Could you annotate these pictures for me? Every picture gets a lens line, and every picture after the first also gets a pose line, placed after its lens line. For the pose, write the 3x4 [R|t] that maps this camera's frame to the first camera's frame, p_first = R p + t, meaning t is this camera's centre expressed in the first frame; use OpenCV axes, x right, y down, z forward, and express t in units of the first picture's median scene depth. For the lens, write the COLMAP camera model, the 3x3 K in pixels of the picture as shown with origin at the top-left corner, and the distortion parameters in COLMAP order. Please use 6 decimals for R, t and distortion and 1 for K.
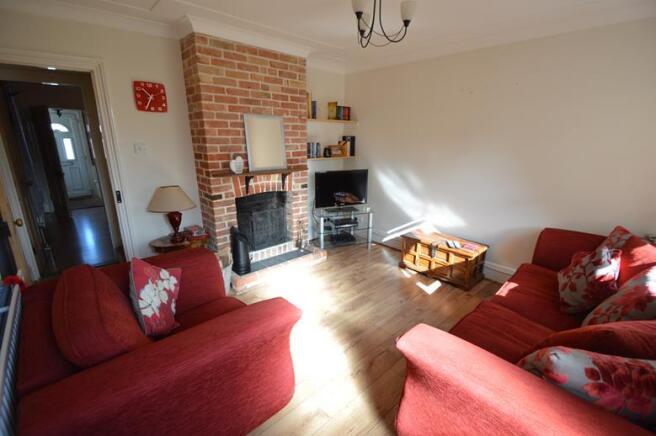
lens RADIAL K [[294.5, 0, 329.8], [0, 294.5, 220.0], [0, 0, 1]] dist [0.002411, 0.000117]
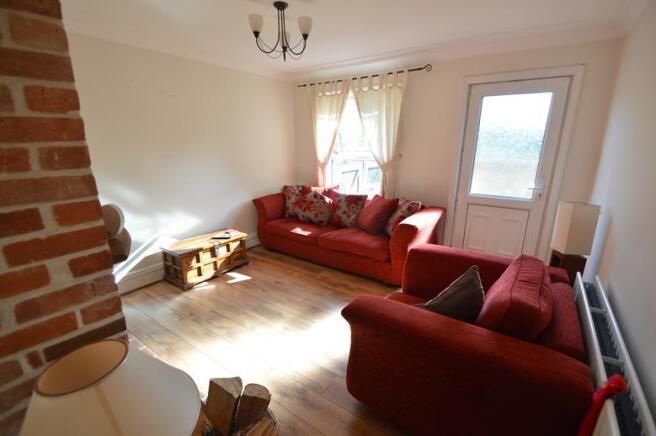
lens RADIAL K [[294.5, 0, 329.9], [0, 294.5, 217.7], [0, 0, 1]] dist [0.002411, 0.000117]
pose [[-0.218930, -0.250766, 0.942967, -0.673017], [0.257649, 0.917254, 0.303747, -0.207776], [-0.941109, 0.309454, -0.136205, 0.722741]]
